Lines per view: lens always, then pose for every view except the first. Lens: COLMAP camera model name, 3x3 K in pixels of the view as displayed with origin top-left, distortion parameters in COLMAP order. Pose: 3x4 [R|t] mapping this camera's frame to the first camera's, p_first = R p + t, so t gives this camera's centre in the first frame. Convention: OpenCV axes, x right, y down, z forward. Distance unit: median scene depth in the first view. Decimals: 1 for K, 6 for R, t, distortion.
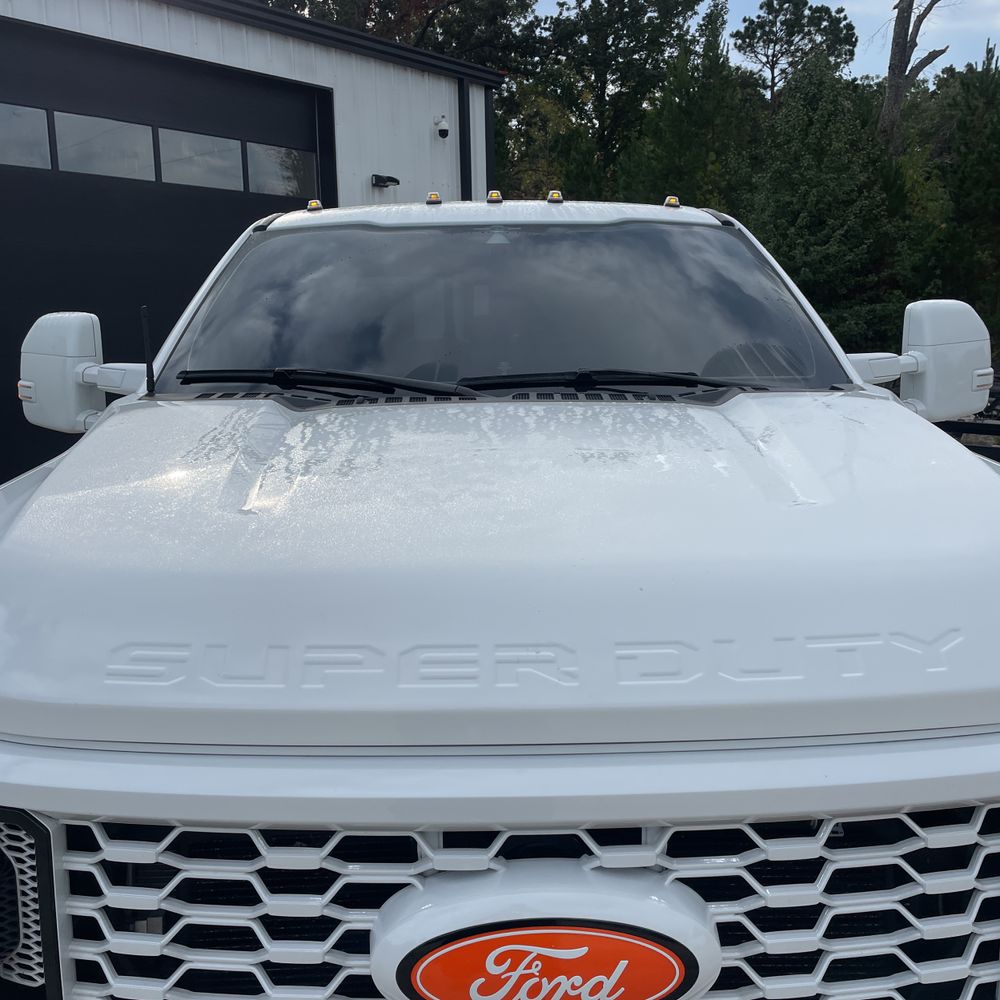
lens RADIAL K [[1006.1, 0, 500.0], [0, 1006.1, 500.0], [0, 0, 1]] dist [0.088072, -0.110077]
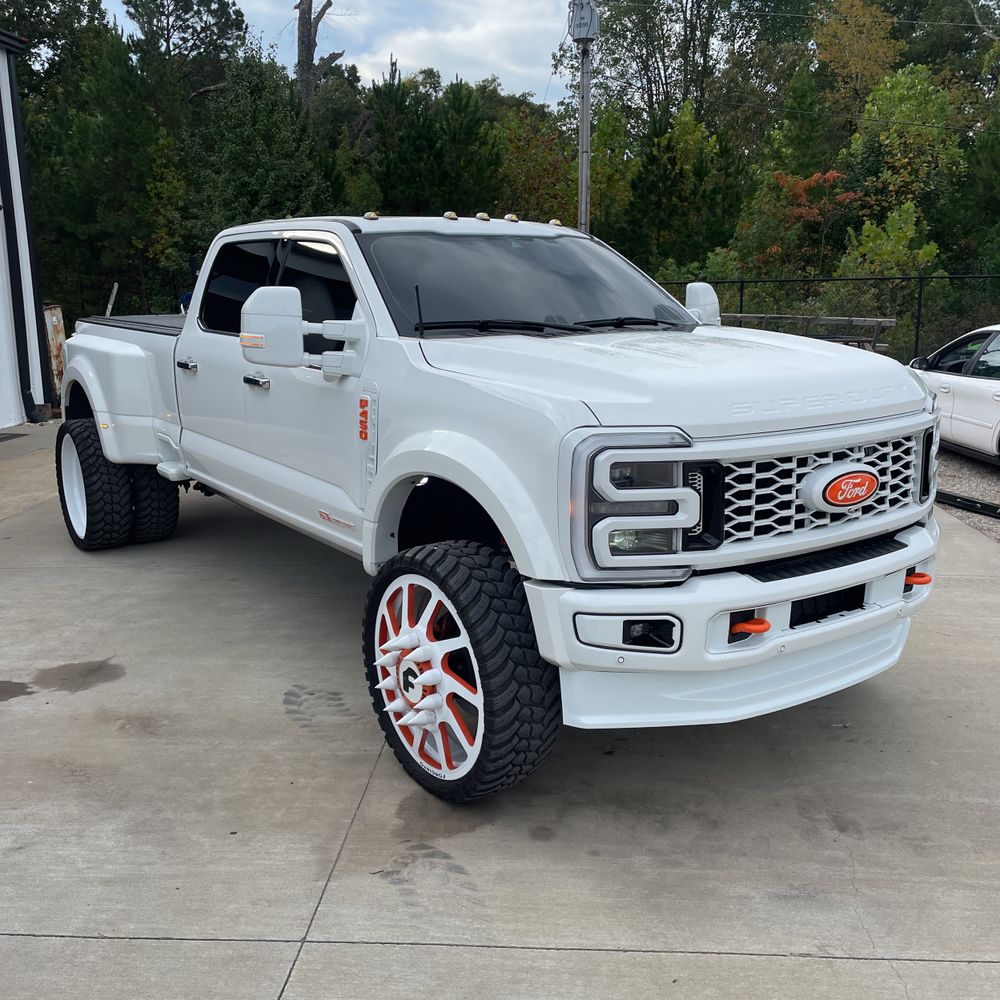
lens RADIAL K [[1006.1, 0, 500.0], [0, 1006.1, 500.0], [0, 0, 1]] dist [0.088072, -0.110077]
pose [[0.829949, -0.109713, 0.546944, -0.120971], [0.094991, 0.993945, 0.055236, 0.009165], [-0.549693, 0.006111, 0.835345, -0.050632]]
